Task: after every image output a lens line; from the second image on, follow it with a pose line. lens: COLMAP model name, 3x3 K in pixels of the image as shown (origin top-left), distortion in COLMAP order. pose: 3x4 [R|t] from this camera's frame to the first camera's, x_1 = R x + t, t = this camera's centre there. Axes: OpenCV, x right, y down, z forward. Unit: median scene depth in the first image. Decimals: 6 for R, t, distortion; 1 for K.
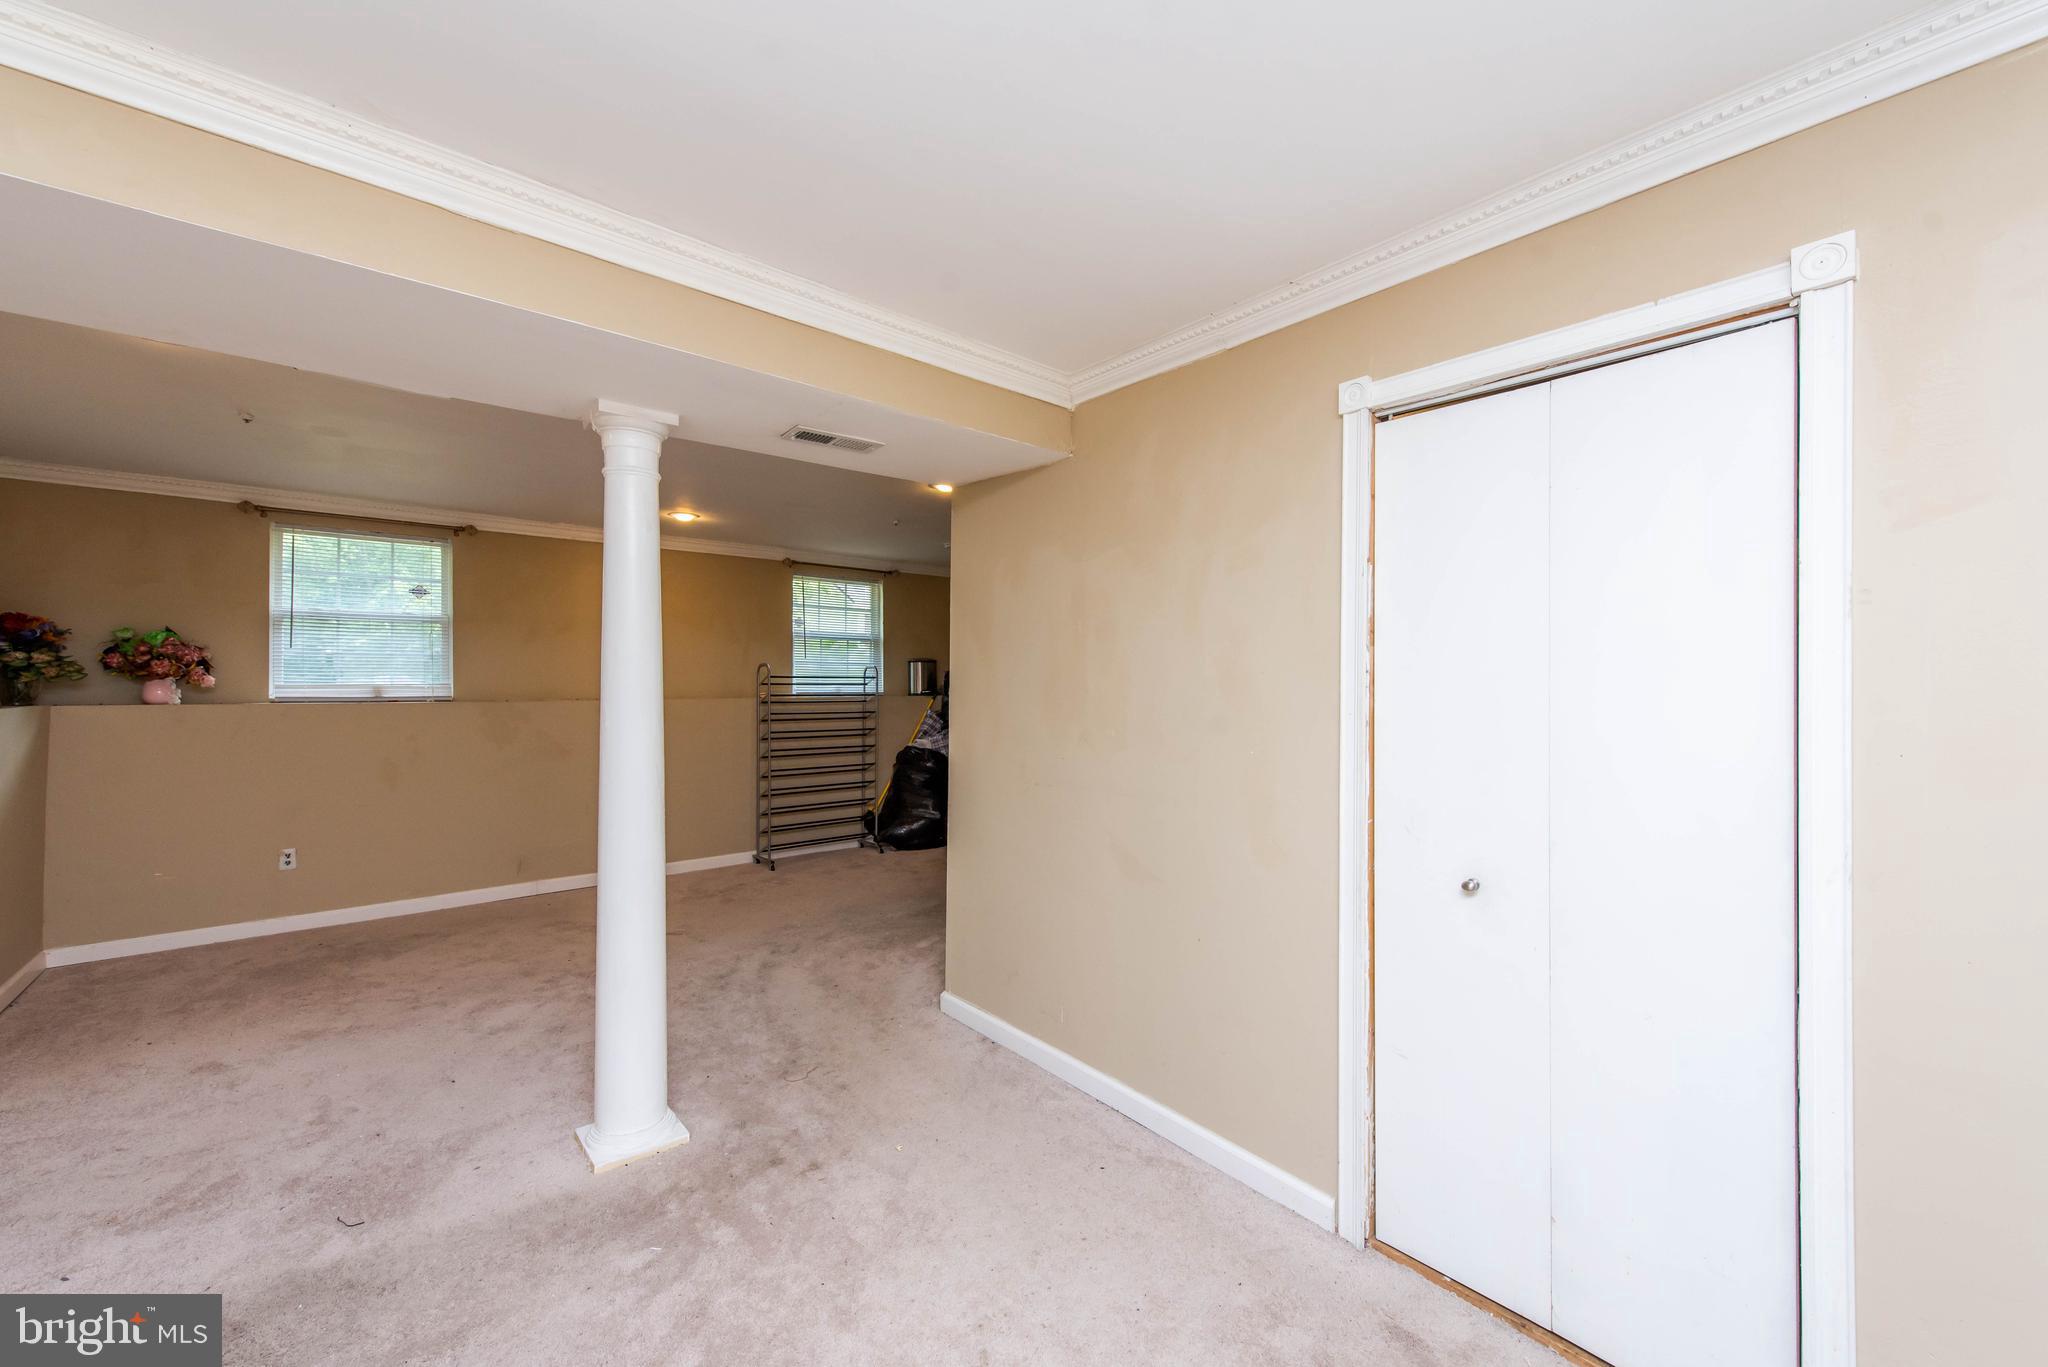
lens RADIAL K [[803.2, 0, 1027.2], [0, 803.2, 682.2], [0, 0, 1]] dist [0.019050, -0.005274]
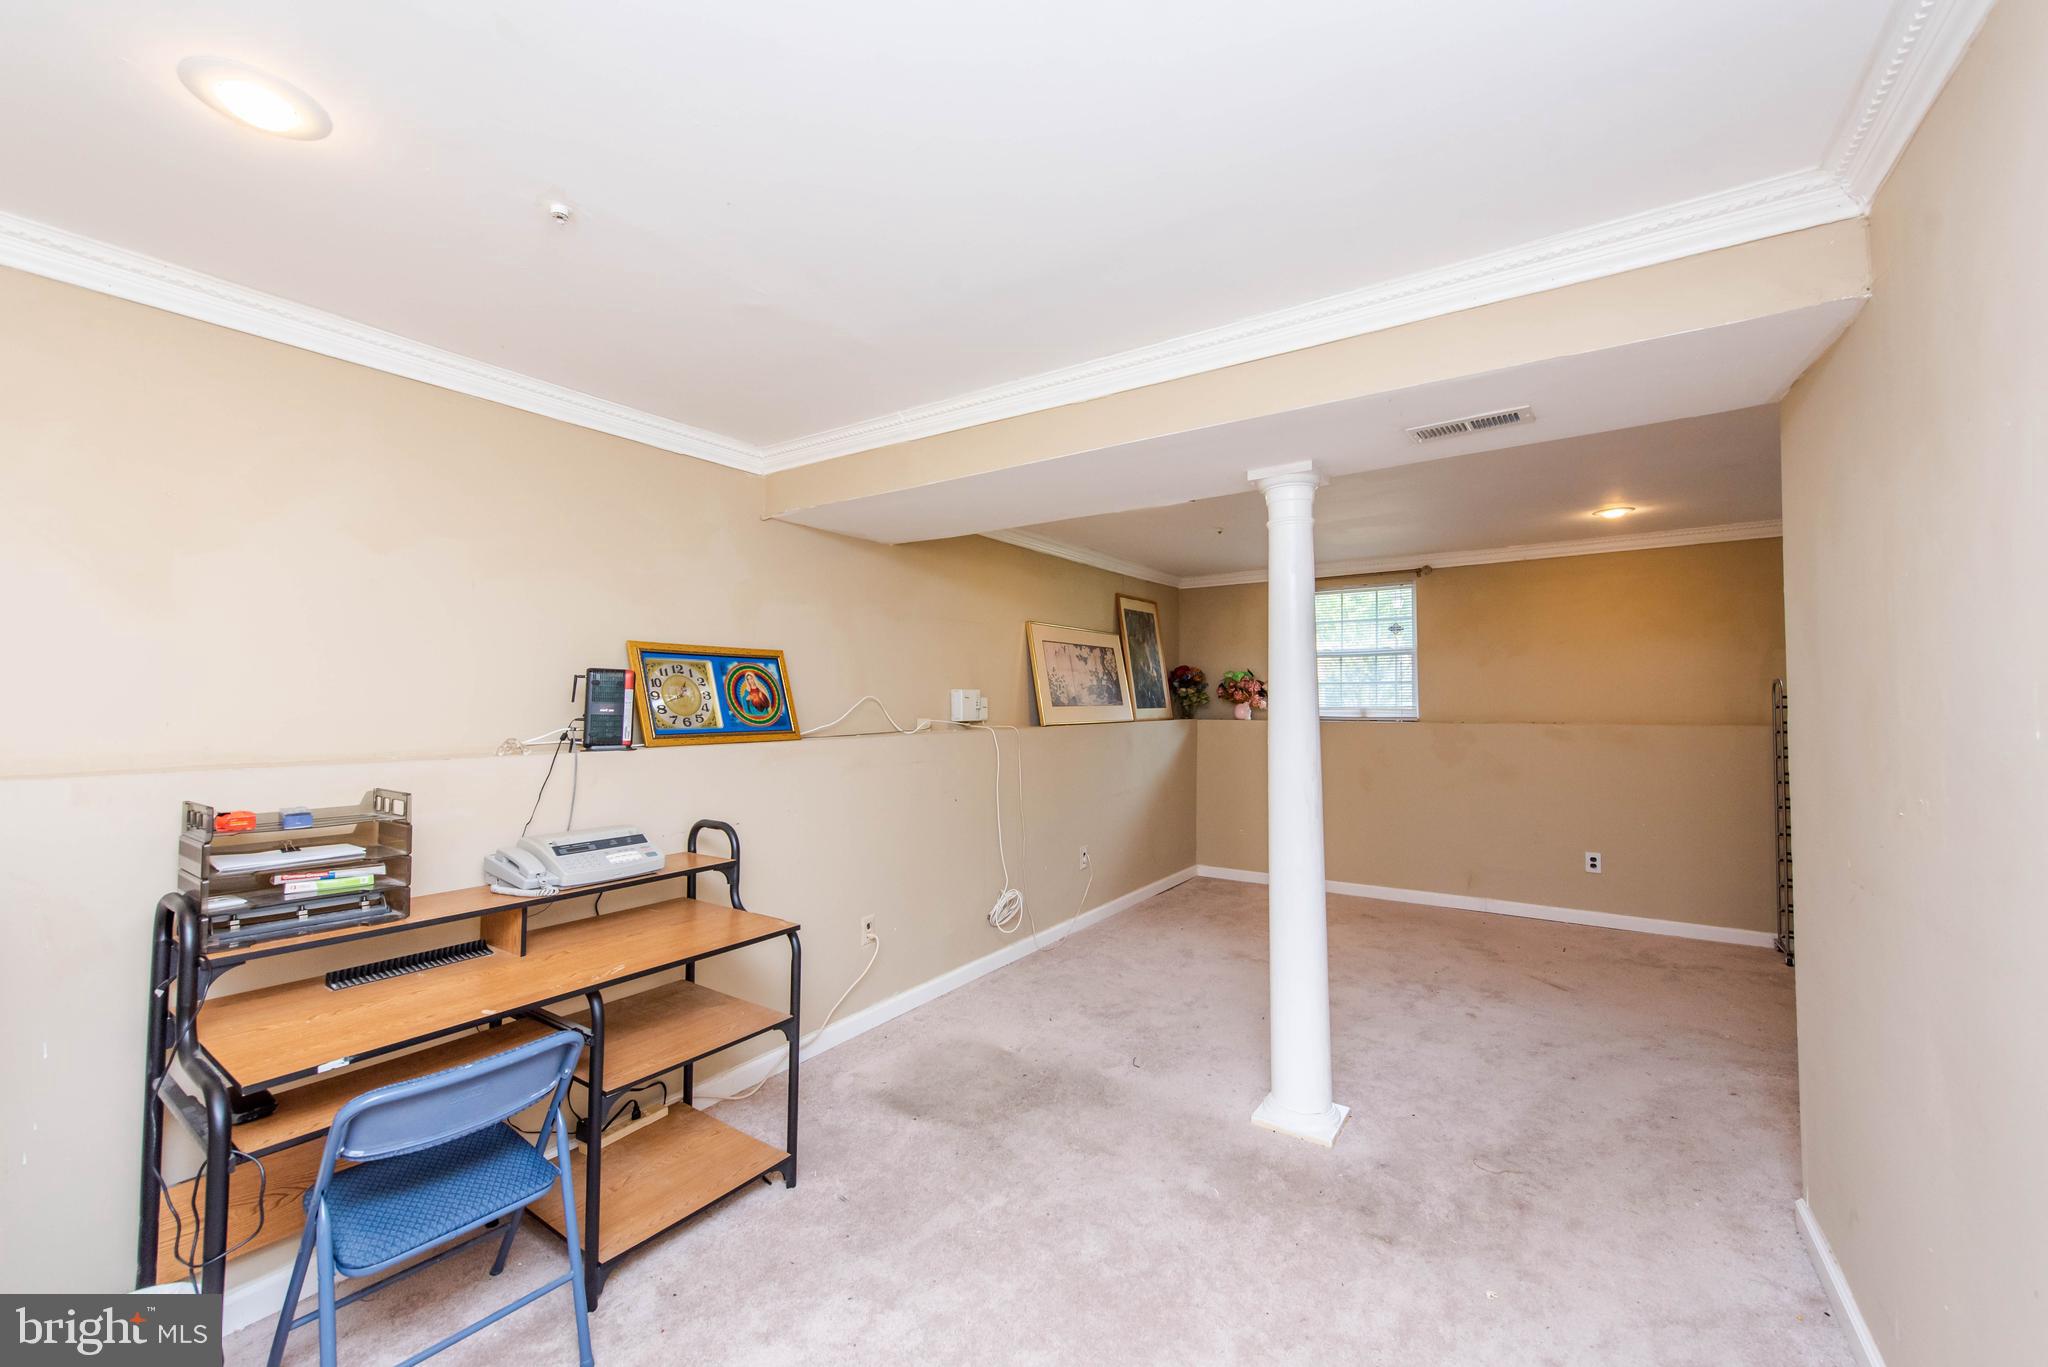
lens RADIAL K [[803.2, 0, 1027.2], [0, 803.2, 682.2], [0, 0, 1]] dist [0.019050, -0.005274]
pose [[0.270298, -0.027884, -0.962373, 0.329911], [0.002501, 0.999597, -0.028260, -0.001974], [0.962773, 0.005231, 0.270259, 0.226444]]
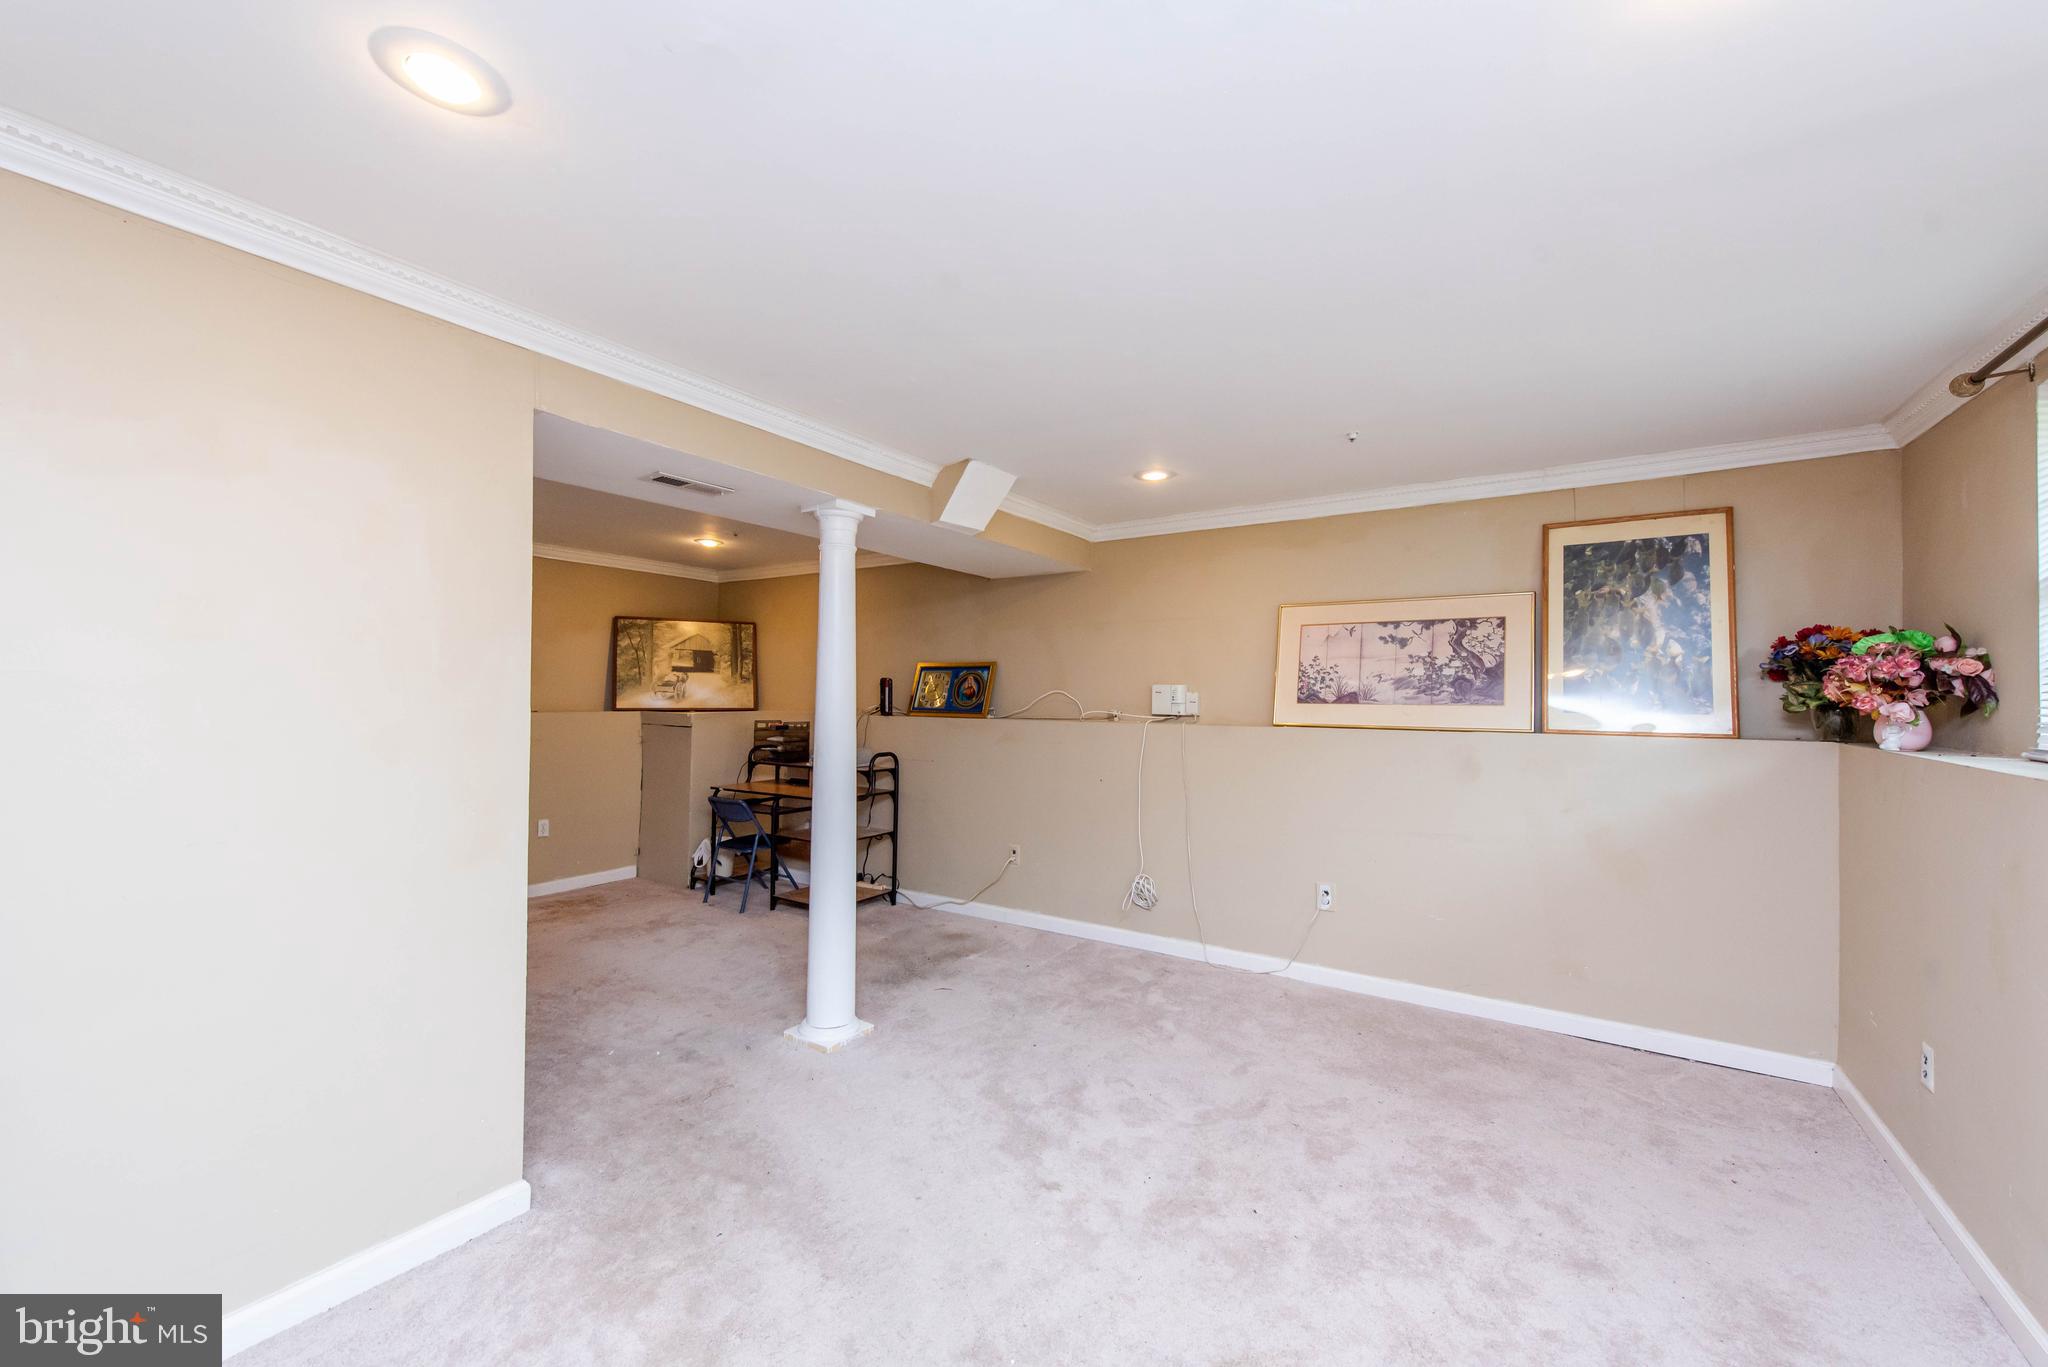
lens RADIAL K [[803.2, 0, 1027.2], [0, 803.2, 682.2], [0, 0, 1]] dist [0.019050, -0.005274]
pose [[-0.954999, -0.008143, -0.296496, -0.208005], [-0.006547, 0.999958, -0.006374, -0.017789], [0.296535, -0.004146, -0.955013, 1.494509]]
